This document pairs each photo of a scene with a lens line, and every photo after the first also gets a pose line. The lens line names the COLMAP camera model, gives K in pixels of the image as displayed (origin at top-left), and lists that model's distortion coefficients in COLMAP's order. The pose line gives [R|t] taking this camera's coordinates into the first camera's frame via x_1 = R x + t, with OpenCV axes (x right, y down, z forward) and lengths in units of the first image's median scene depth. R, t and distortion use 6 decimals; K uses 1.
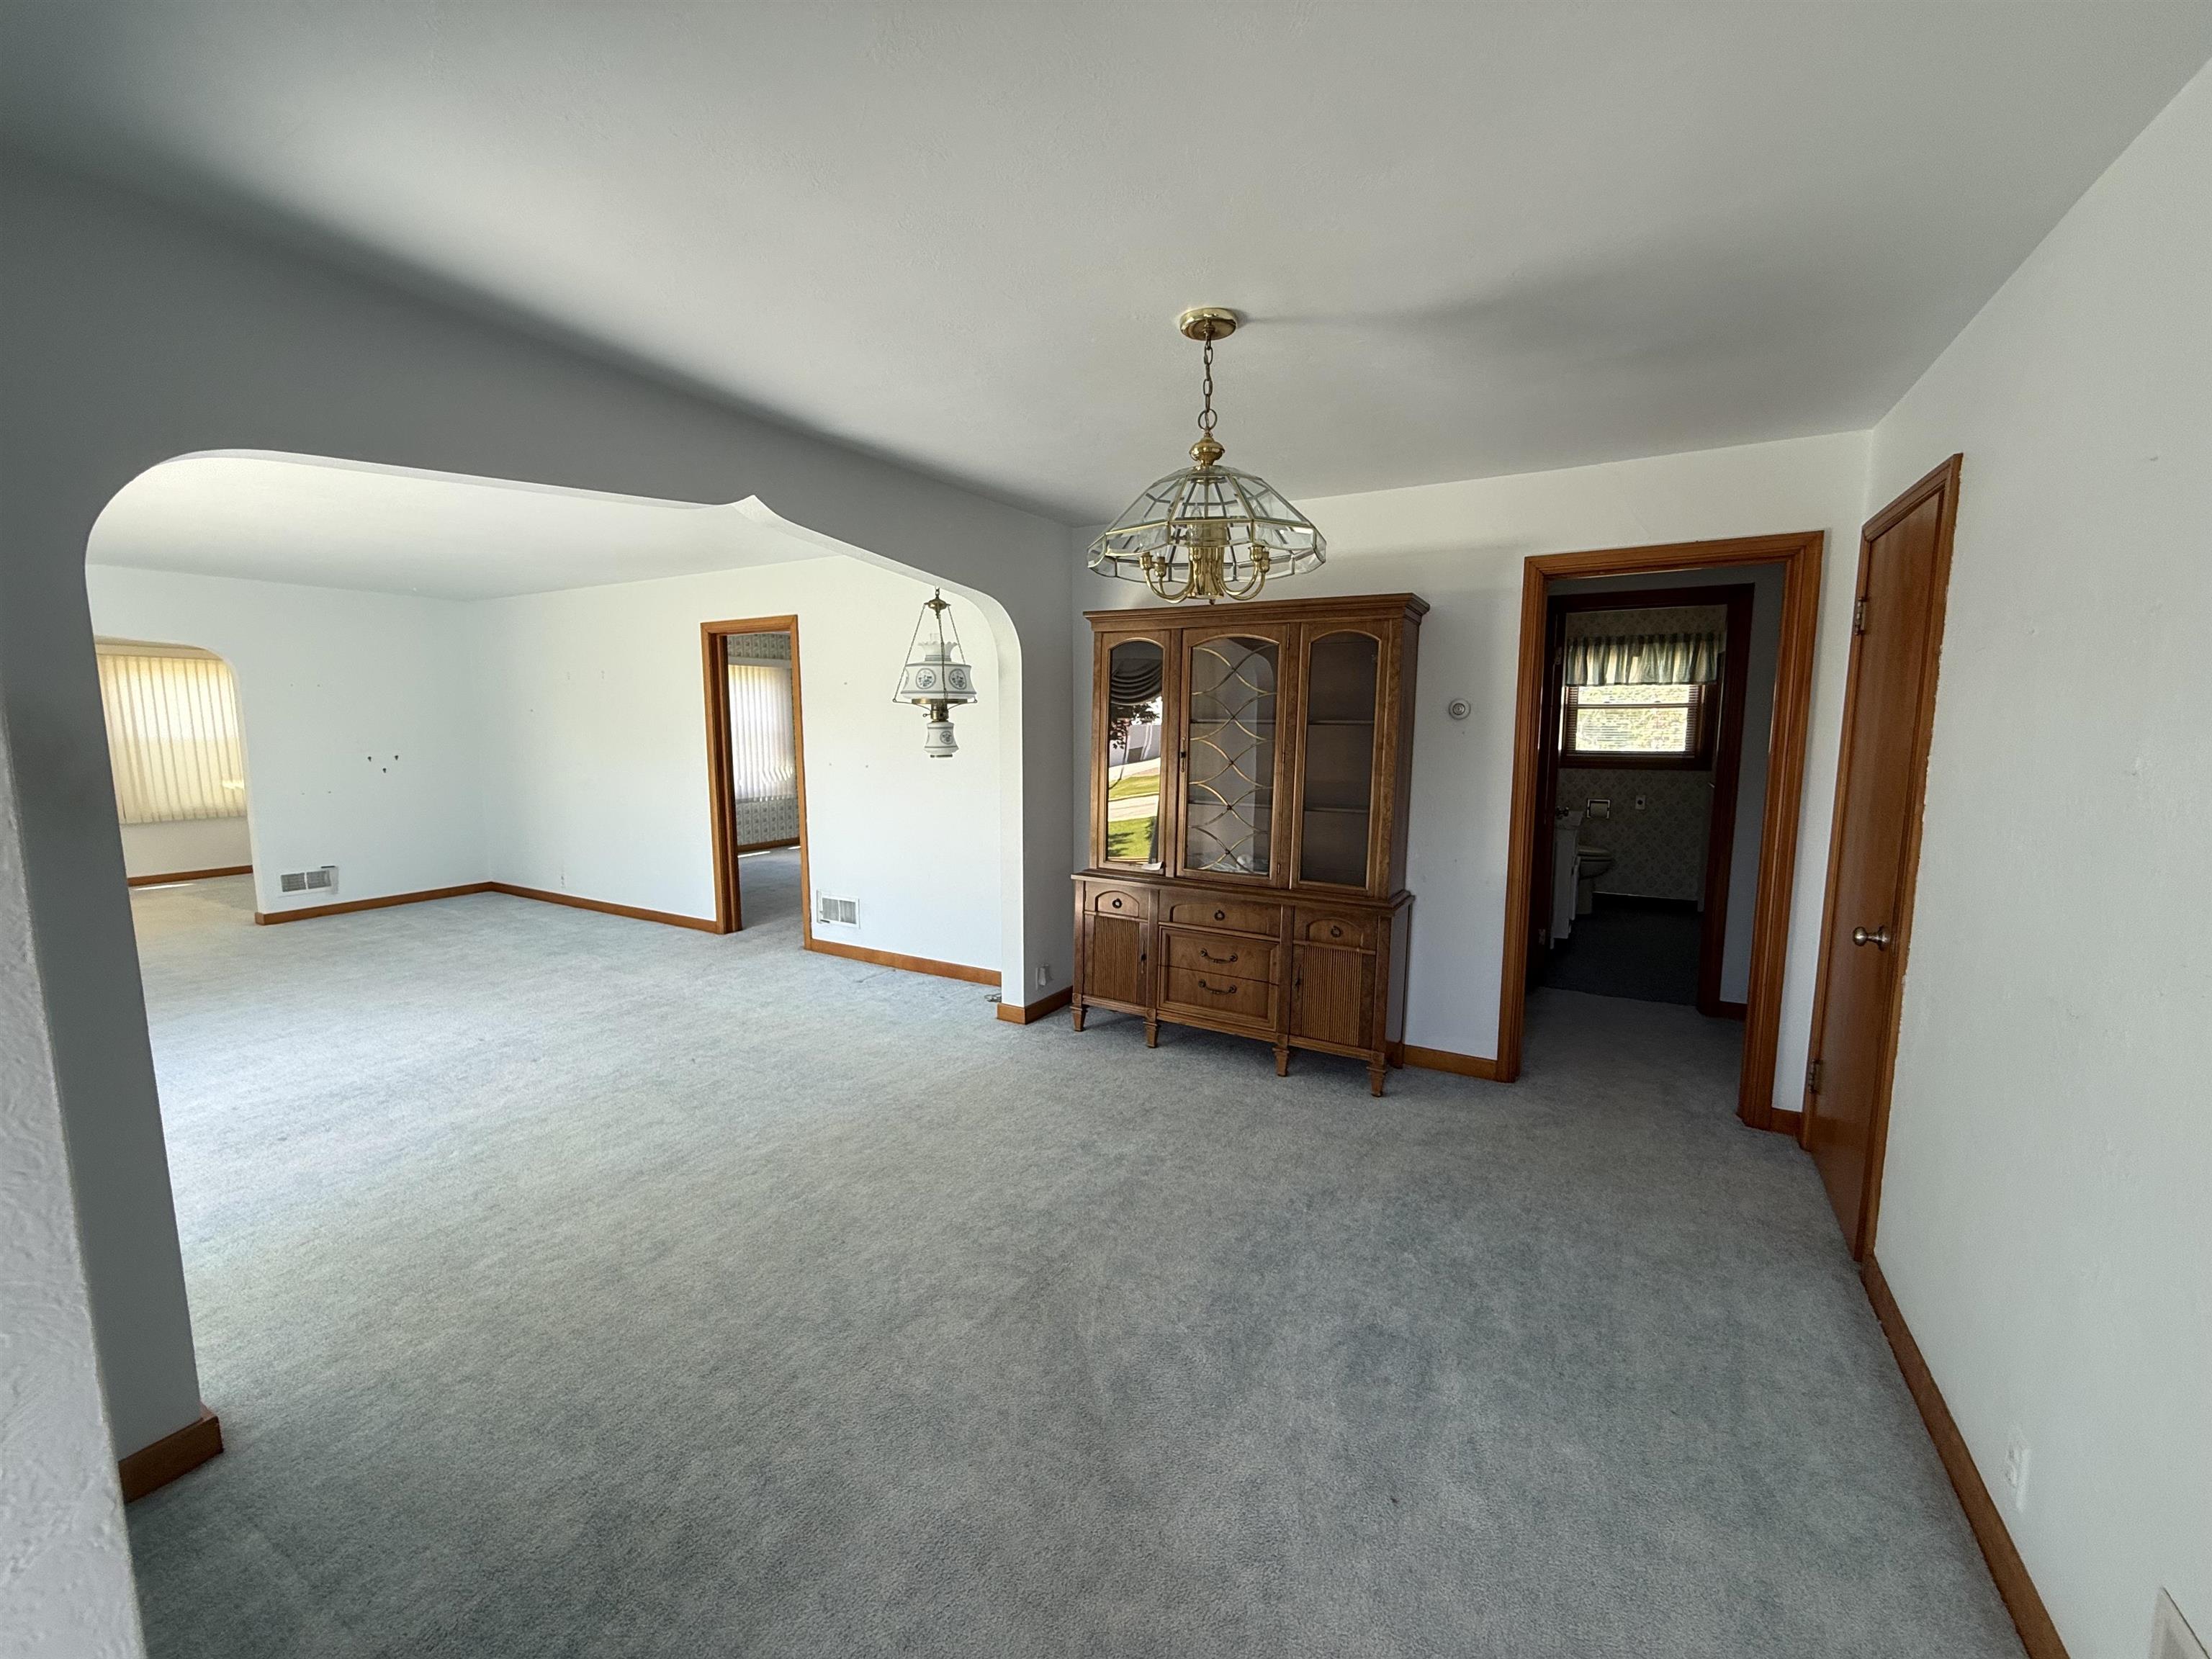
lens RADIAL K [[881.4, 0, 1107.3], [0, 881.4, 831.5], [0, 0, 1]] dist [-0.003984, 0.000385]
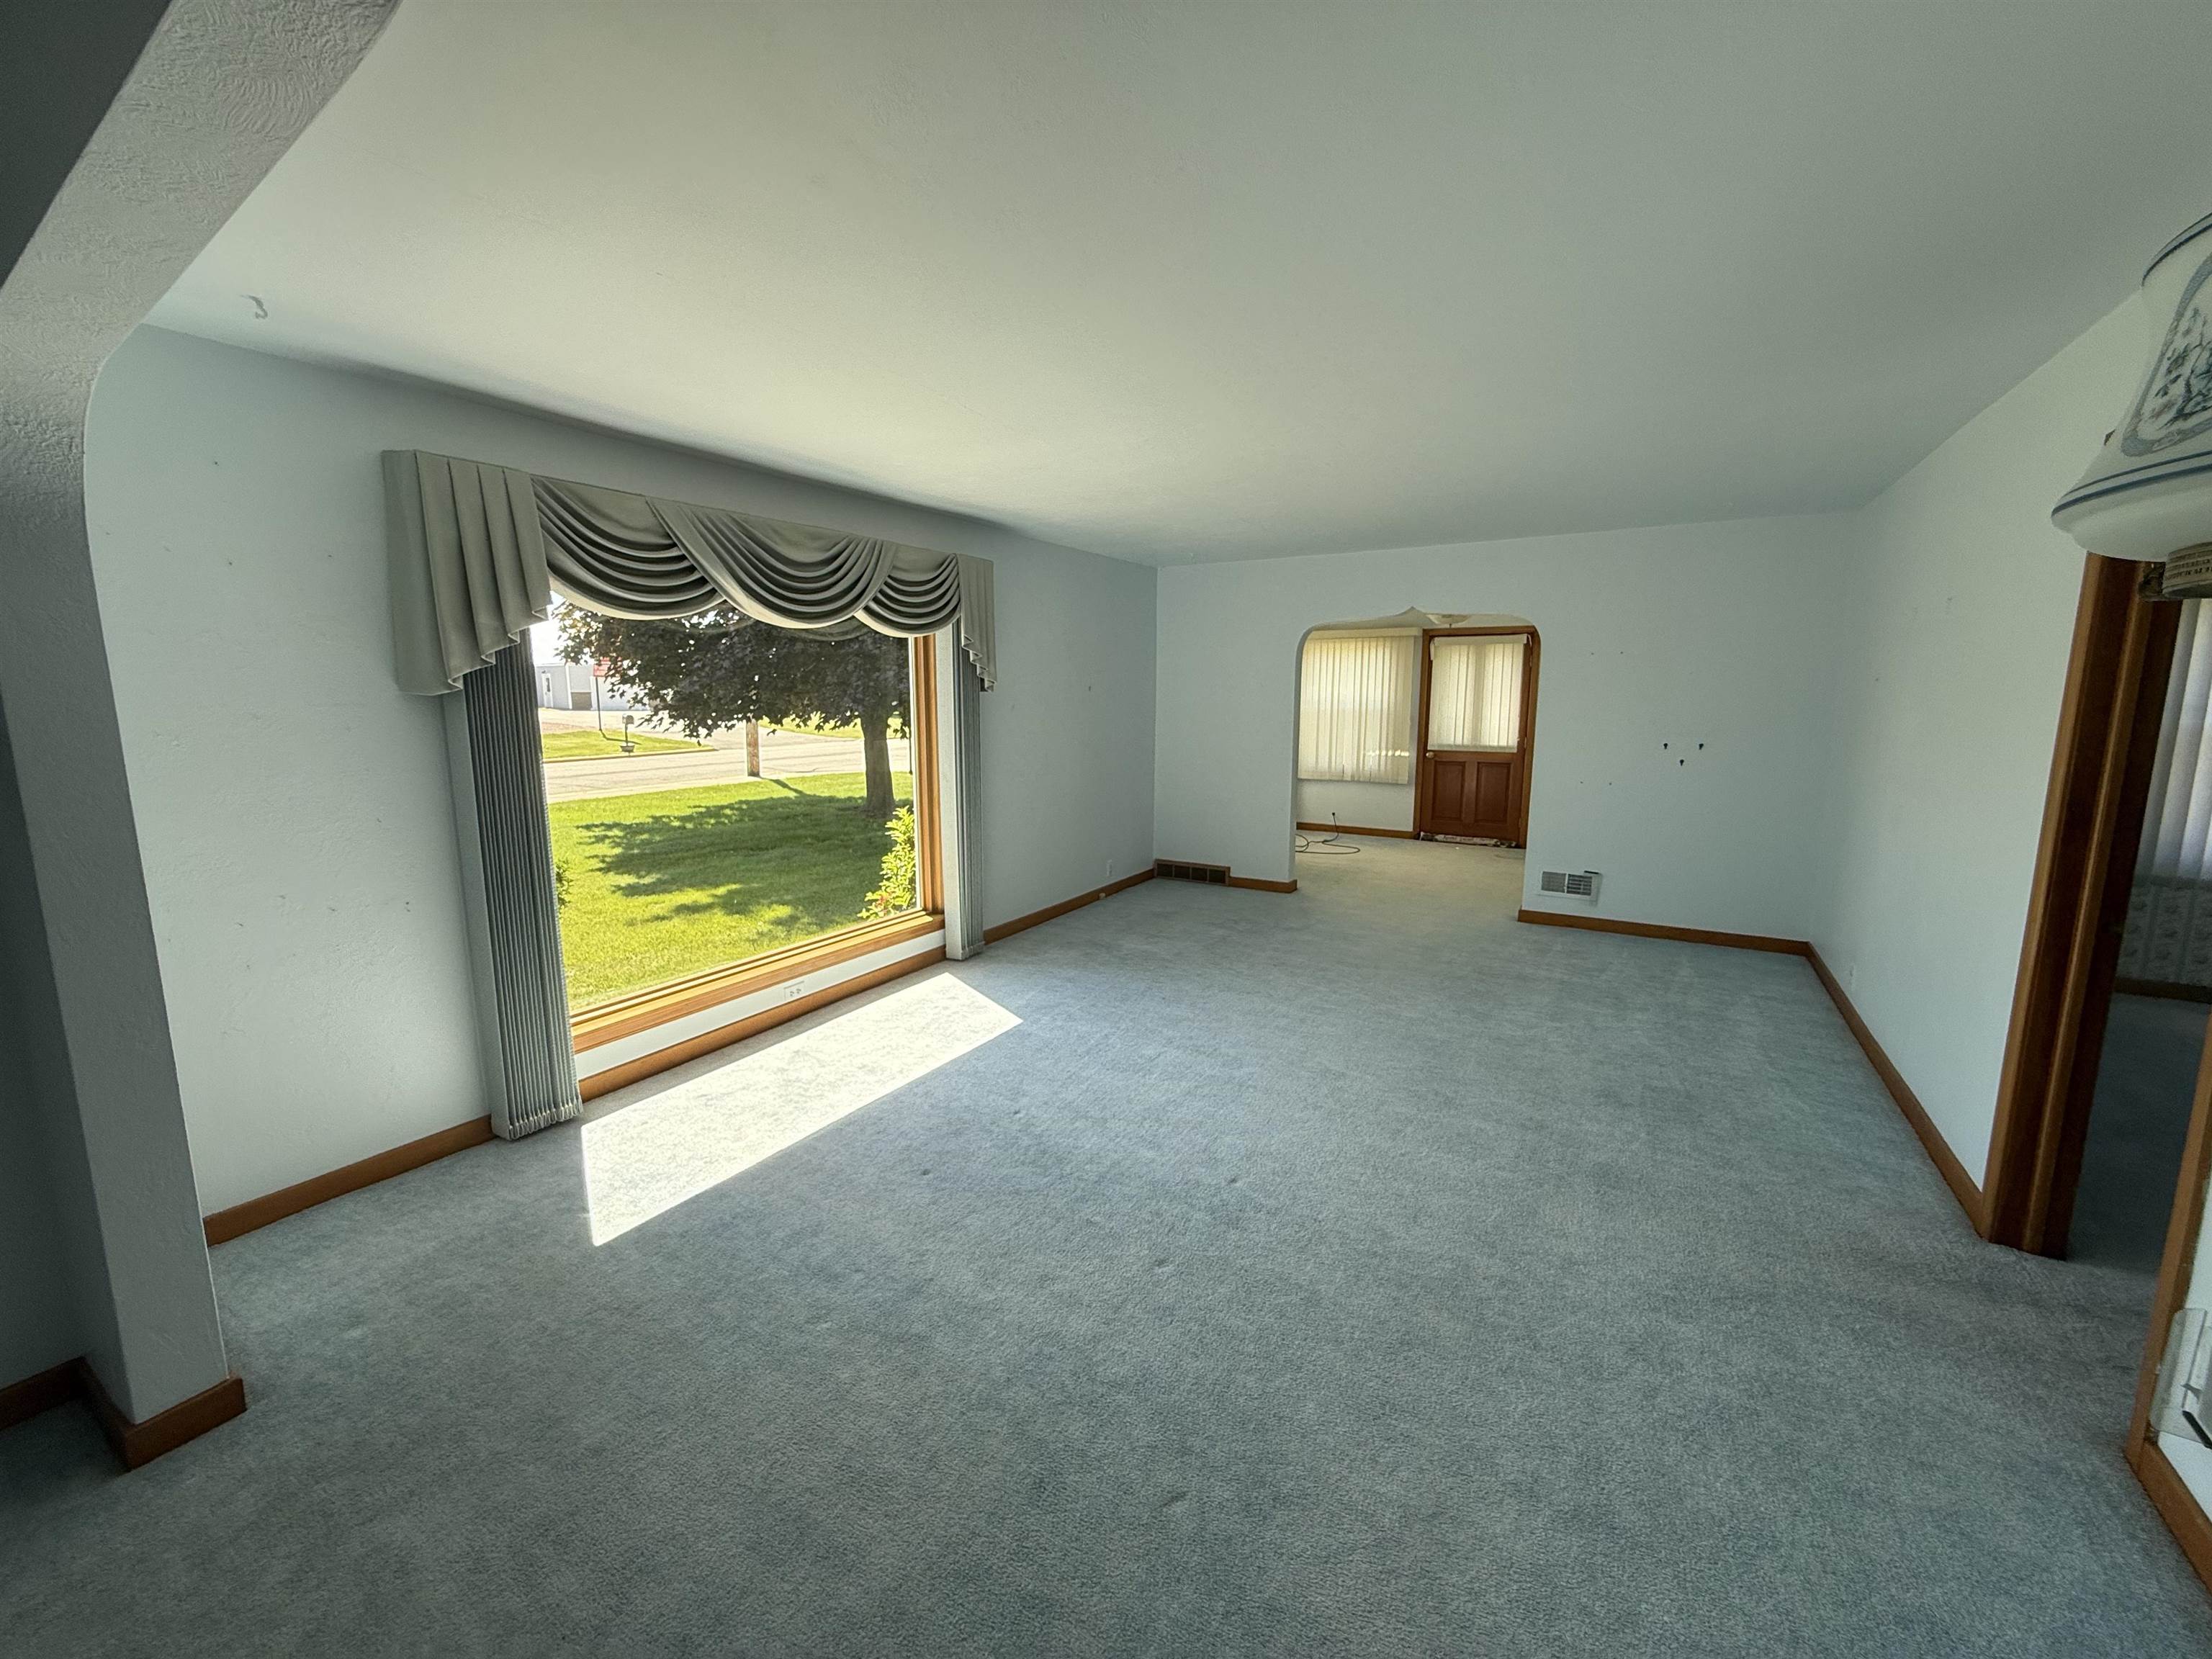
lens RADIAL K [[881.4, 0, 1096.7], [0, 881.4, 830.0], [0, 0, 1]] dist [-0.003984, 0.000385]
pose [[-0.031840, 0.153119, -0.987695, -0.068532], [-0.123327, 0.980042, 0.155908, -0.088979], [0.991855, 0.126774, -0.012320, 0.674657]]
